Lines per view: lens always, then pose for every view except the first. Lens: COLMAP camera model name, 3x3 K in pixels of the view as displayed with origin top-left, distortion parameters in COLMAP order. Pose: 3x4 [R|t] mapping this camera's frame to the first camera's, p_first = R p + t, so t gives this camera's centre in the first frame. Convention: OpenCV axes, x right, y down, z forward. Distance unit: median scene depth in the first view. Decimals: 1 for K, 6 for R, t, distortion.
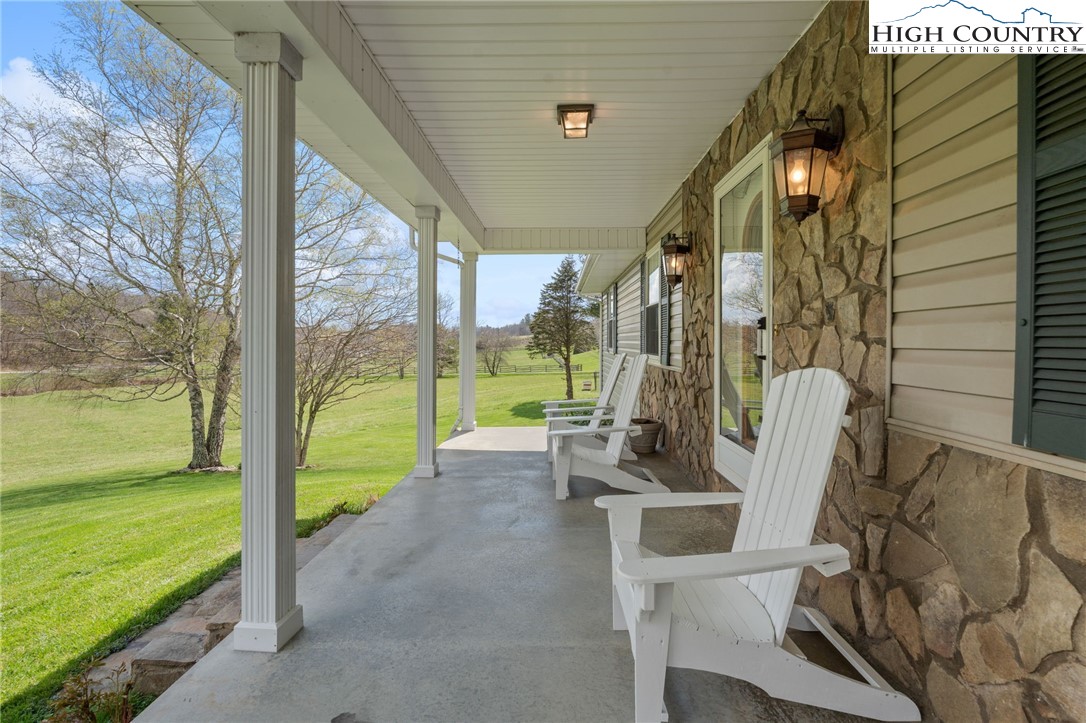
lens RADIAL K [[492.6, 0, 550.6], [0, 492.6, 340.8], [0, 0, 1]] dist [-0.001130, 0.000769]
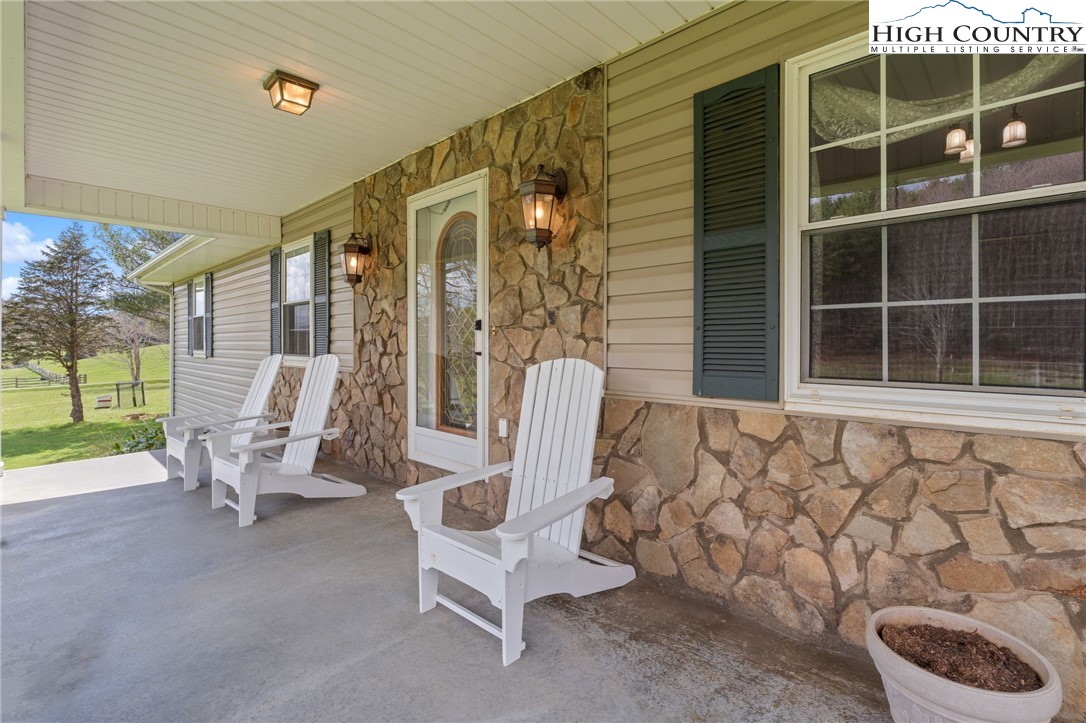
lens RADIAL K [[492.6, 0, 530.6], [0, 492.6, 343.4], [0, 0, 1]] dist [-0.001130, 0.000769]
pose [[0.693674, 0.000119, 0.720289, -0.492054], [-0.000792, 1.000000, 0.000597, 0.012154], [-0.720288, -0.000984, 0.693674, 0.110988]]
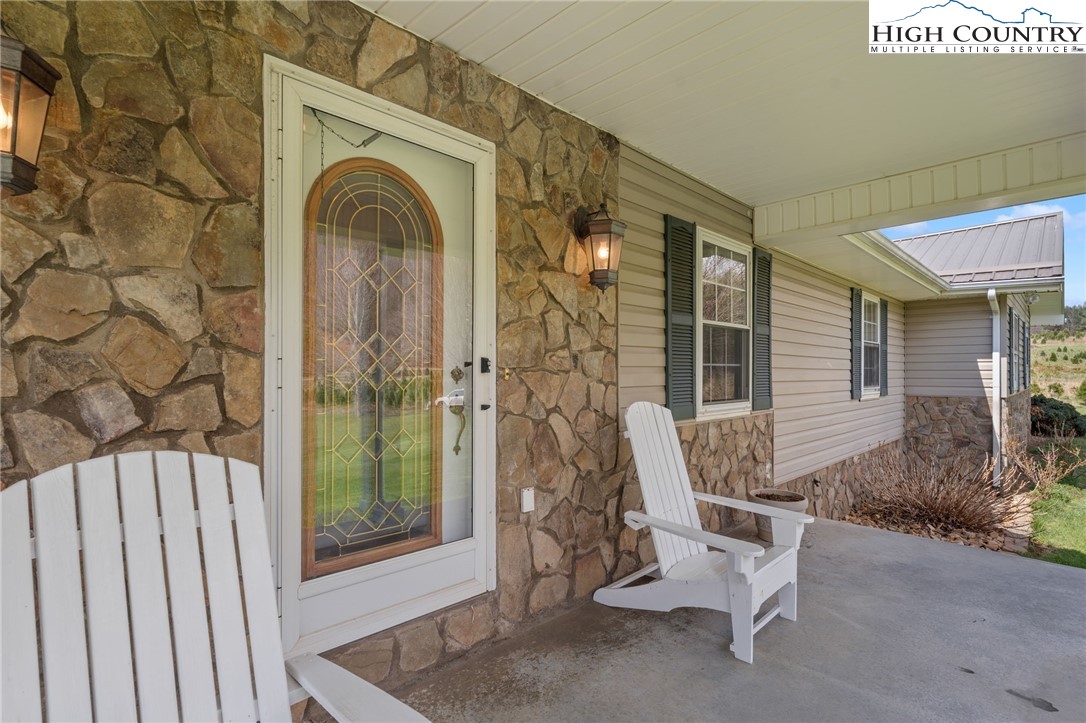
lens RADIAL K [[545.1, 0, 544.9], [0, 545.1, 366.8], [0, 0, 1]] dist [-0.001389, 0.000116]
pose [[-0.717838, 0.004688, 0.696194, -0.386427], [-0.000809, 0.999971, -0.007567, -0.037133], [-0.696209, -0.005996, -0.717814, 2.256459]]
